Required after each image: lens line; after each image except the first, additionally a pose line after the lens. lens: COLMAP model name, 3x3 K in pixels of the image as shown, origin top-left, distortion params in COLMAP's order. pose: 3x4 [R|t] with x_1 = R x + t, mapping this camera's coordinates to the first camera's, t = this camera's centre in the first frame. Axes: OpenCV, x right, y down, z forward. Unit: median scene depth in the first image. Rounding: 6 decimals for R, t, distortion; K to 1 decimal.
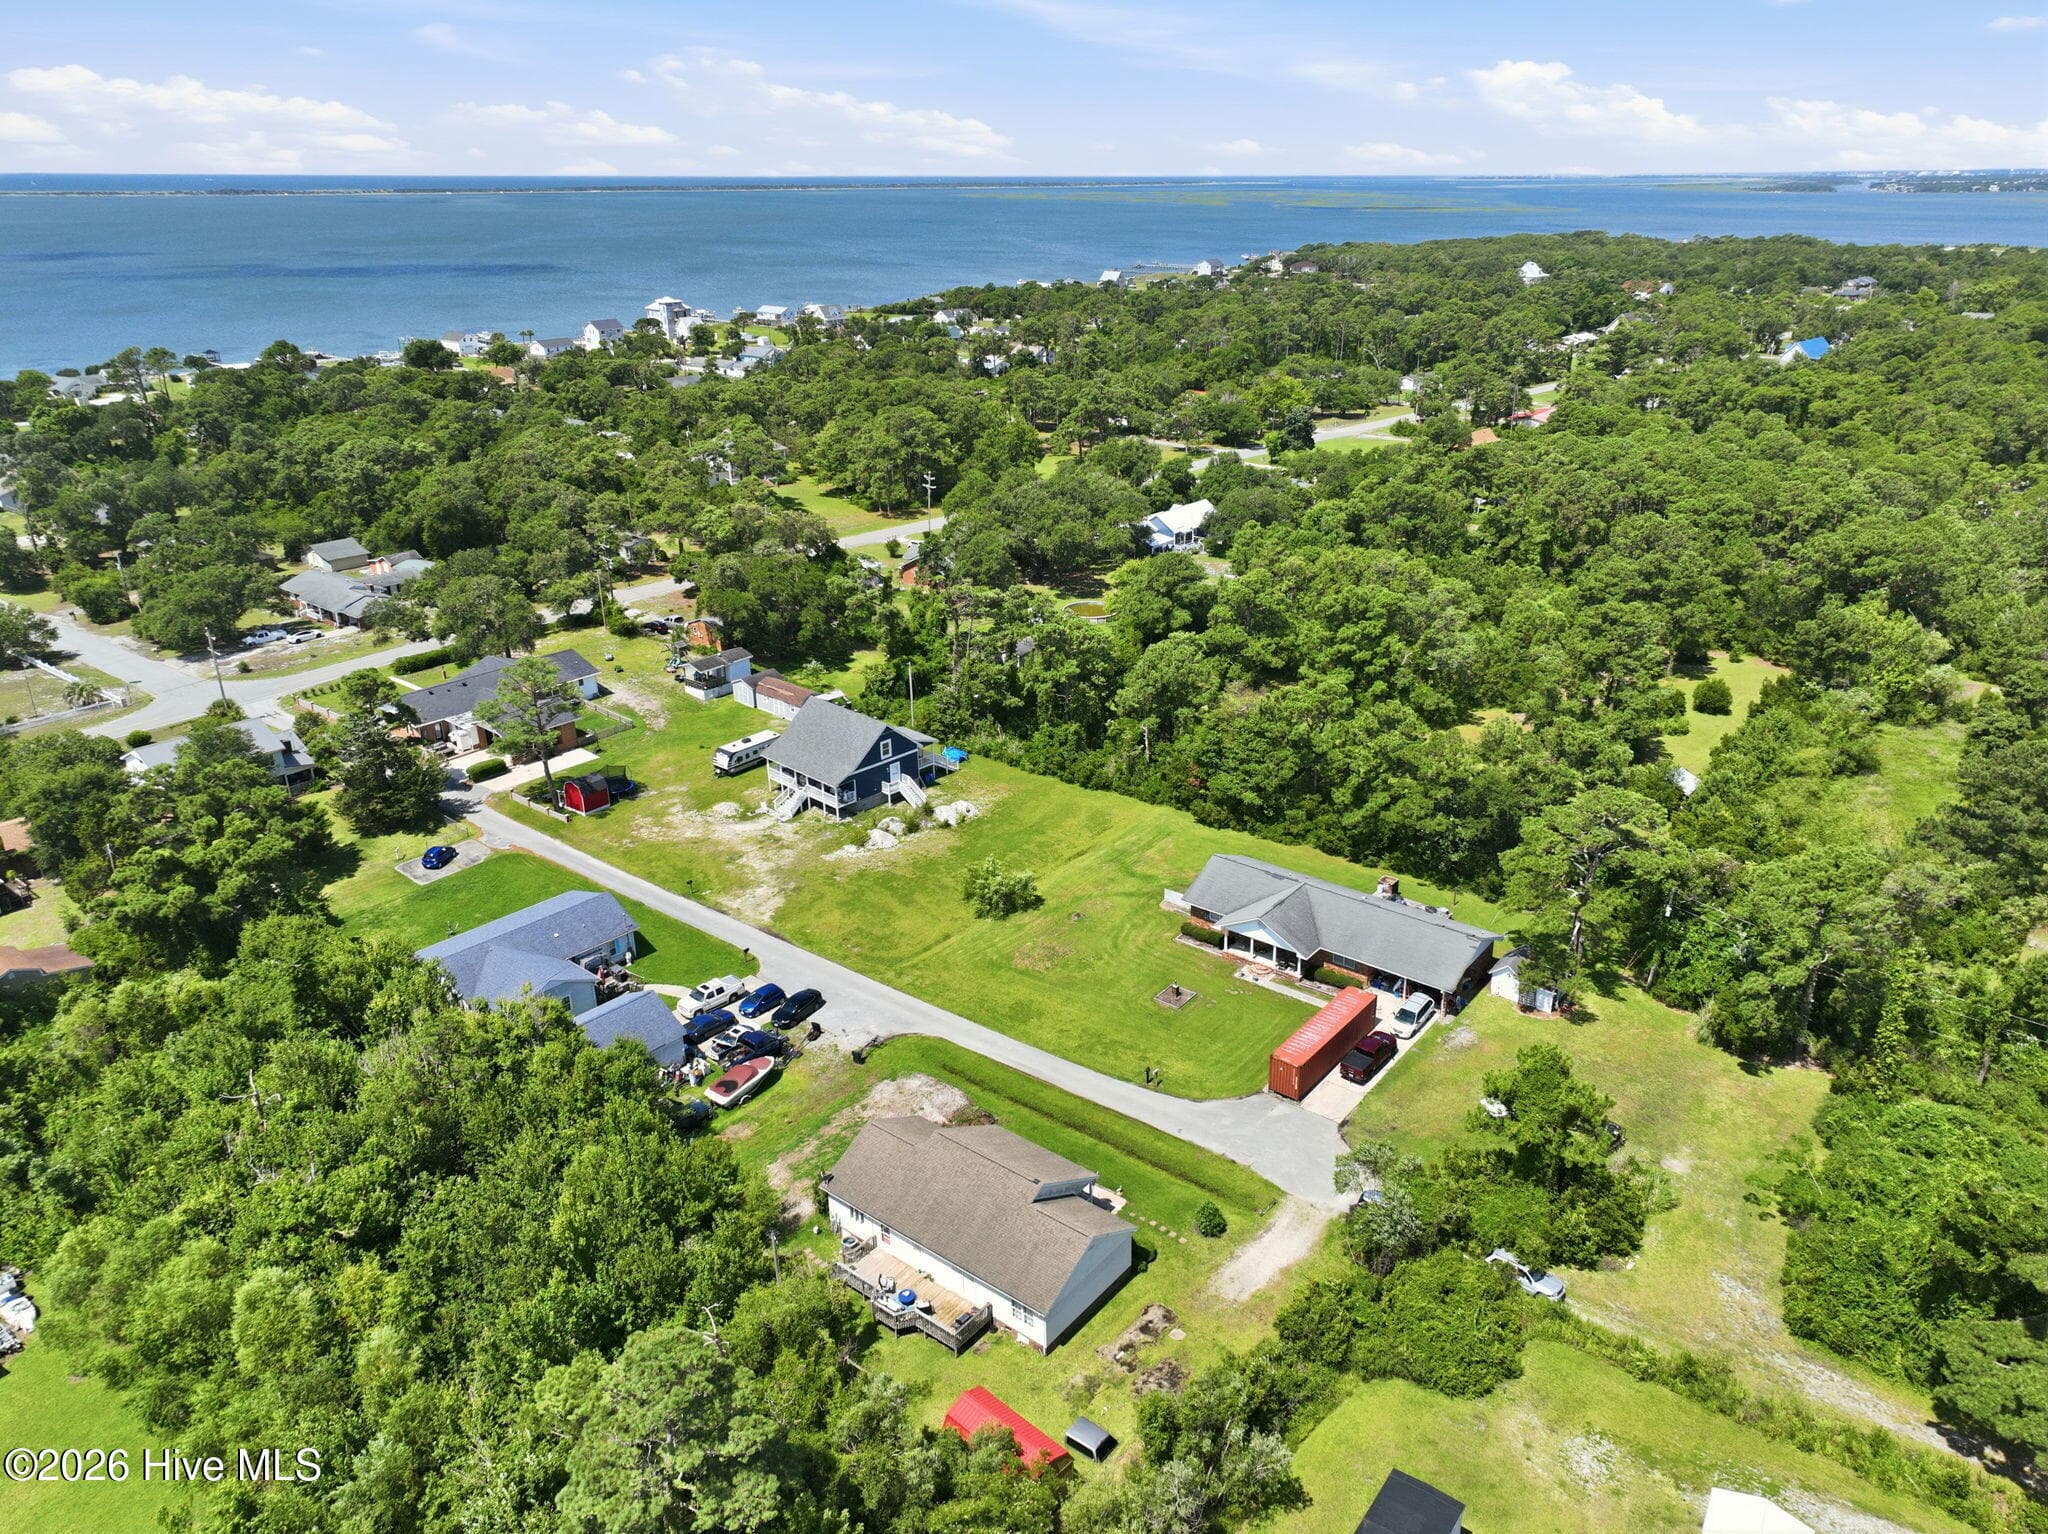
lens RADIAL K [[1458.8, 0, 1054.3], [0, 1458.8, 758.9], [0, 0, 1]] dist [0.006900, 0.005852]
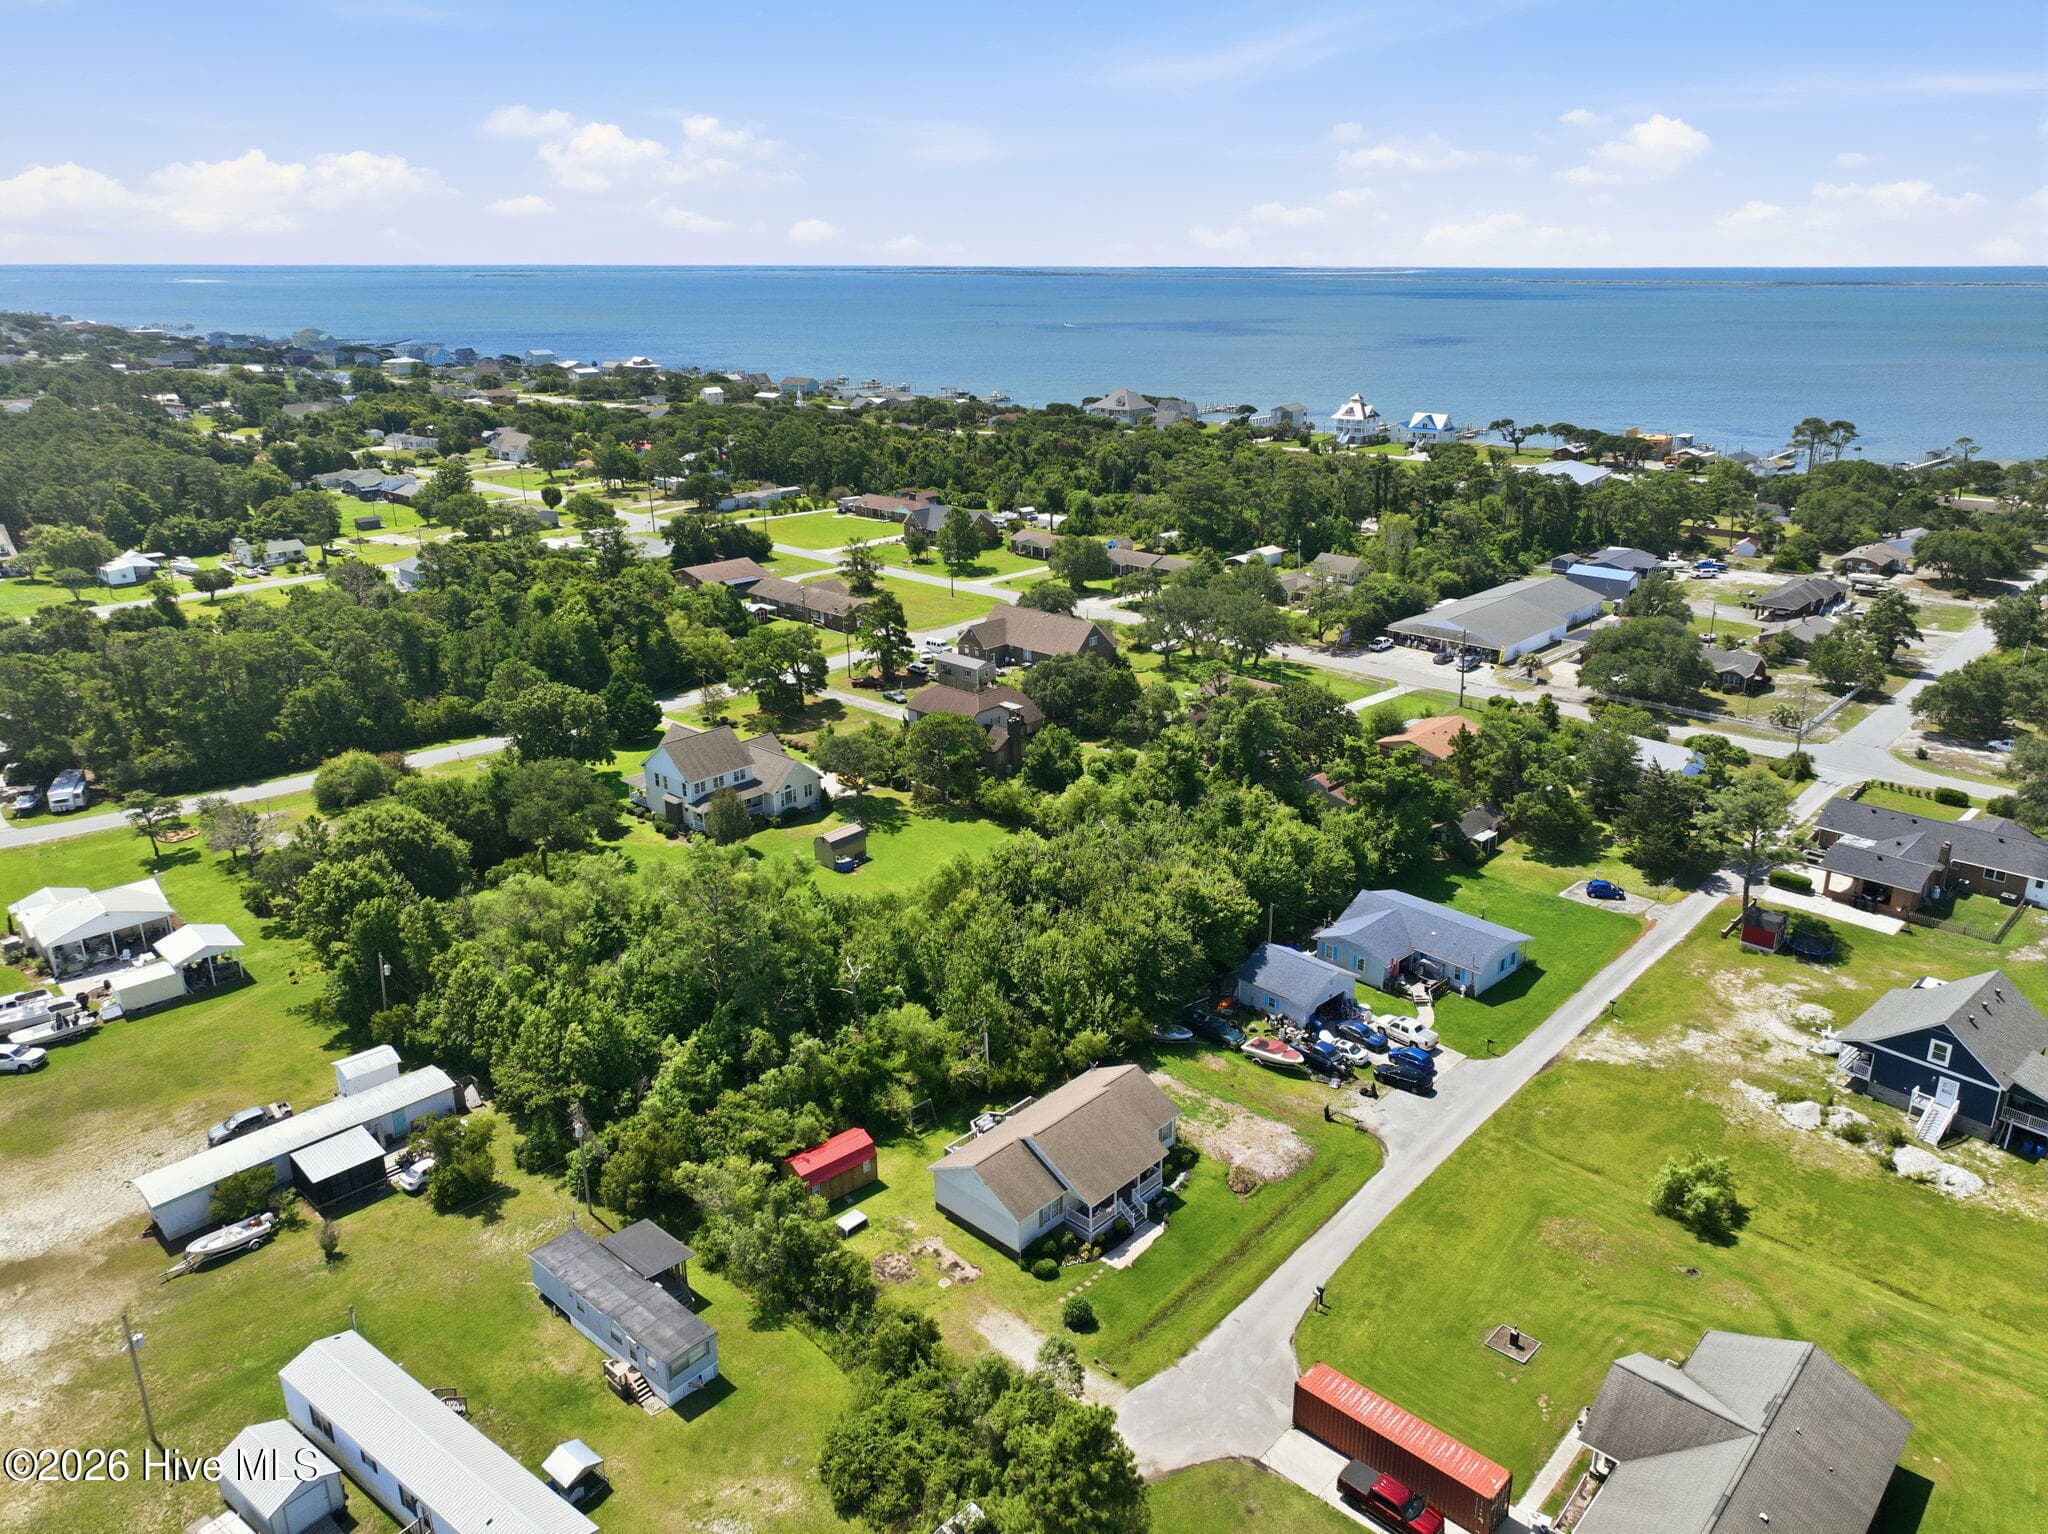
lens RADIAL K [[1380.9, 0, 1004.4], [0, 1380.9, 766.0], [0, 0, 1]] dist [-0.001297, 0.001883]
pose [[-0.099840, 0.340551, -0.934910, 0.553260], [-0.369359, 0.859783, 0.352630, -0.208862], [0.923908, 0.380524, 0.039945, 0.482284]]
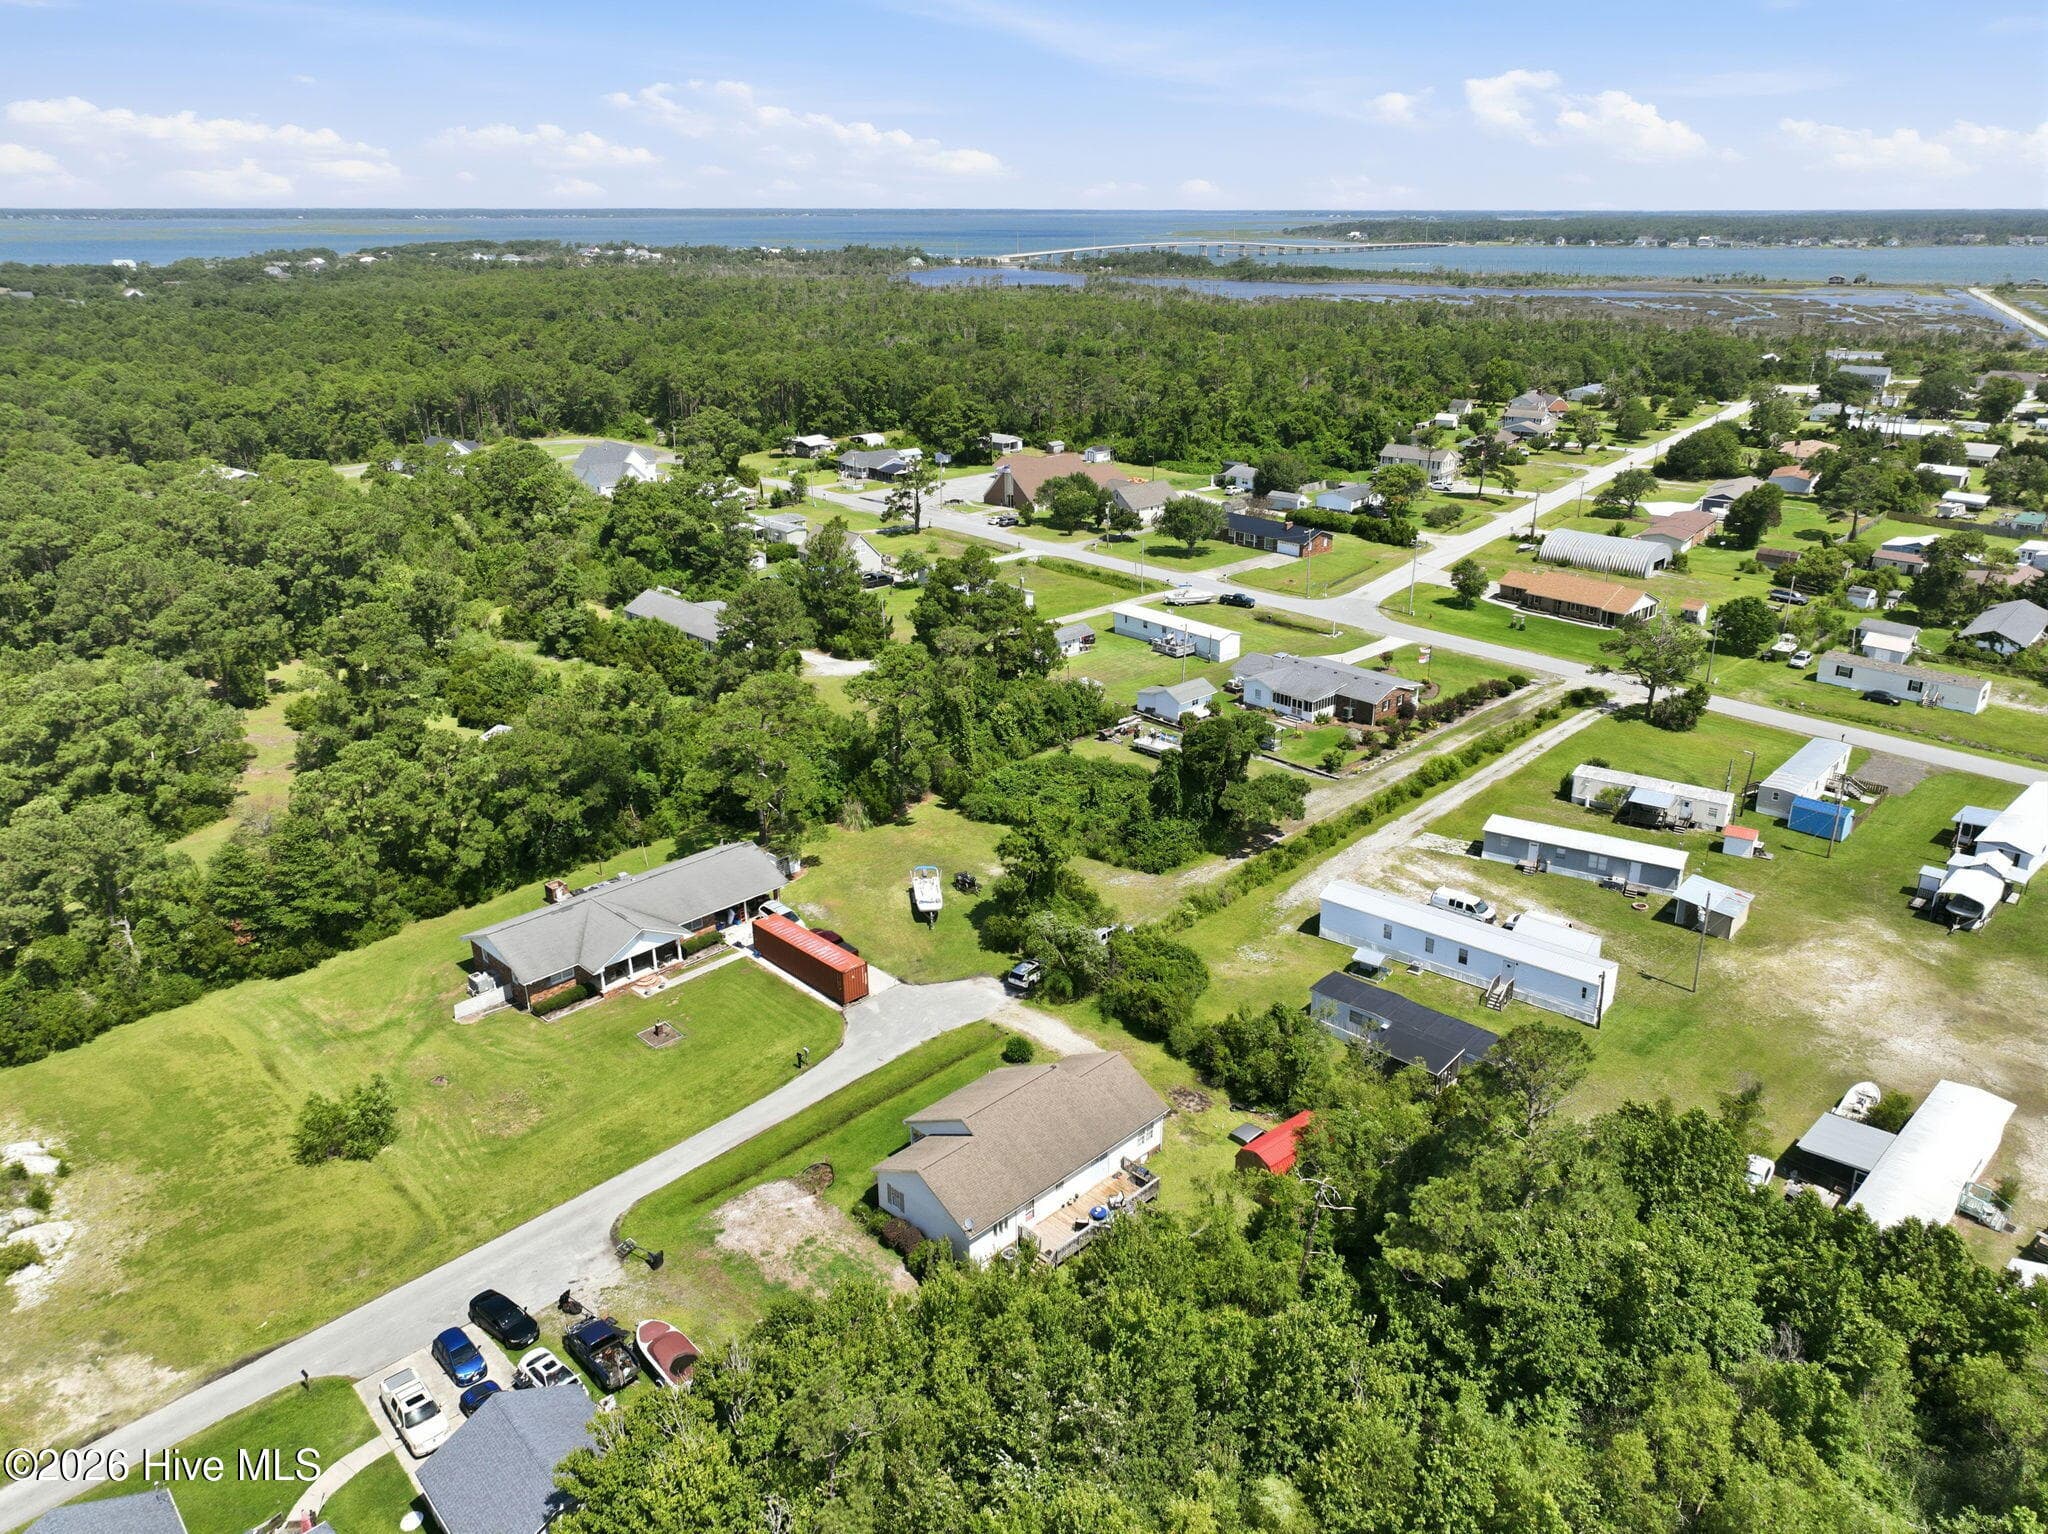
lens RADIAL K [[1458.8, 0, 1054.3], [0, 1458.8, 758.9], [0, 0, 1]] dist [0.006900, 0.005852]
pose [[0.101115, -0.351123, 0.930854, -0.564023], [0.370051, 0.881790, 0.292419, -0.140331], [-0.923492, 0.314895, 0.219095, 0.402609]]
